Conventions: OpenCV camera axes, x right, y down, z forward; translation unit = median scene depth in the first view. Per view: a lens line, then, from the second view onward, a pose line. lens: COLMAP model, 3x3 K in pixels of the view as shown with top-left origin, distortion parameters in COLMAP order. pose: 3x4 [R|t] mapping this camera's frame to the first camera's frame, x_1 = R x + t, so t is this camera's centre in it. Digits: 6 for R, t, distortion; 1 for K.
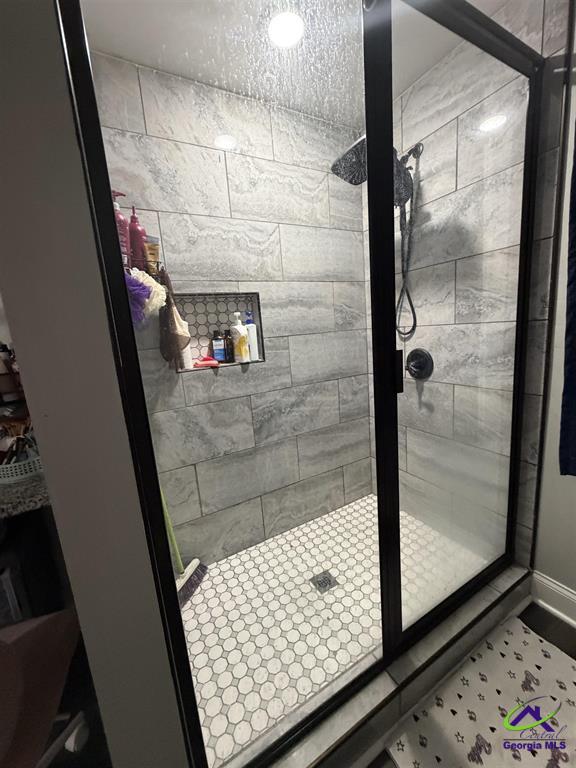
lens RADIAL K [[307.7, 0, 288.0], [0, 307.7, 383.3], [0, 0, 1]] dist [0.006755, 0.000571]
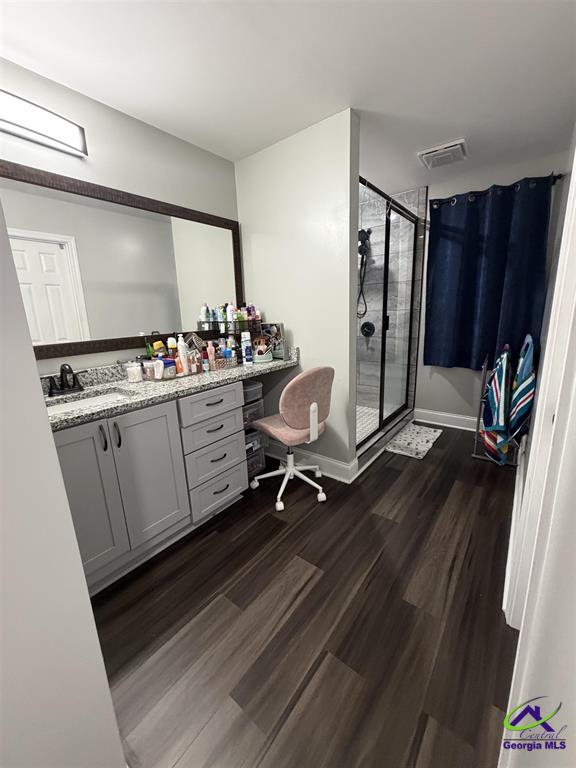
lens RADIAL K [[307.7, 0, 289.0], [0, 307.7, 382.1], [0, 0, 1]] dist [0.006755, 0.000571]
pose [[0.916775, -0.035103, 0.397859, -1.157533], [0.026648, 0.999287, 0.026763, 0.287098], [-0.398515, -0.013933, 0.917056, -0.918210]]
